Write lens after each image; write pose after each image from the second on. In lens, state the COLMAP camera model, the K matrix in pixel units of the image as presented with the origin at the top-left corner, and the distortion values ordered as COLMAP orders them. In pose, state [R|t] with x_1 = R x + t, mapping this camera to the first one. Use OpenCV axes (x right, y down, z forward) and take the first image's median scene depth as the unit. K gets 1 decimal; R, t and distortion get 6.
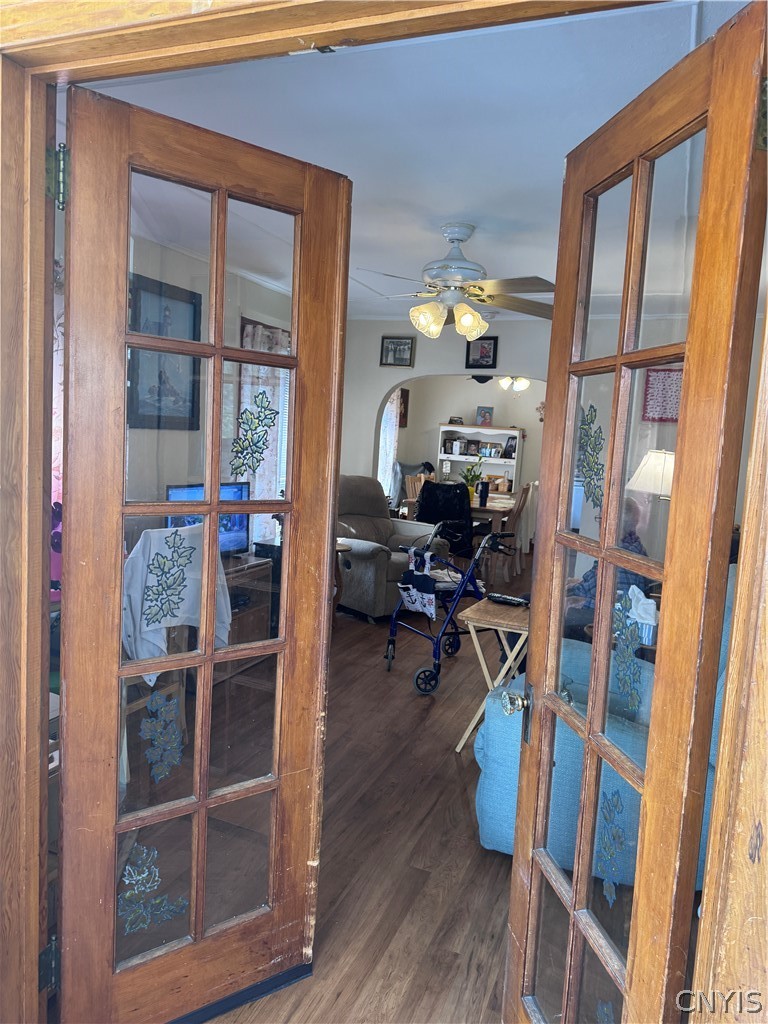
lens RADIAL K [[716.9, 0, 392.5], [0, 716.9, 510.5], [0, 0, 1]] dist [0.001526, -0.001022]
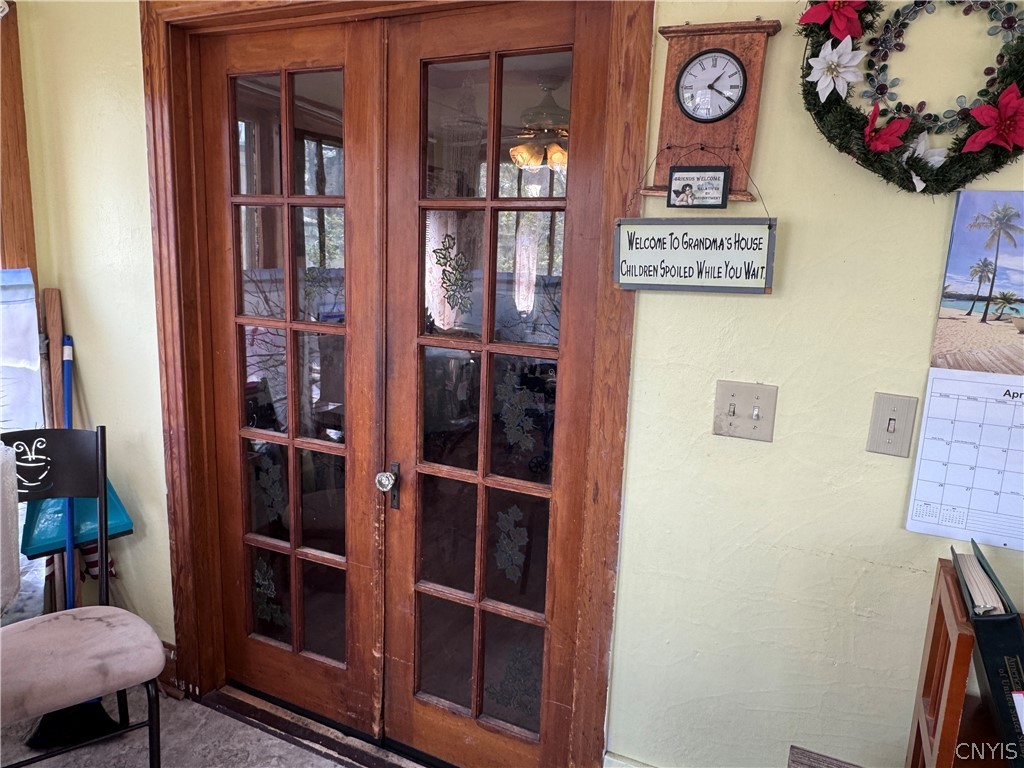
lens RADIAL K [[716.9, 0, 505.9], [0, 716.9, 386.4], [0, 0, 1]] dist [0.001526, -0.001022]
pose [[0.995982, -0.007459, -0.089241, 0.289241], [0.014534, 0.996777, 0.078894, 0.036407], [0.088365, -0.079874, 0.992881, -0.502521]]
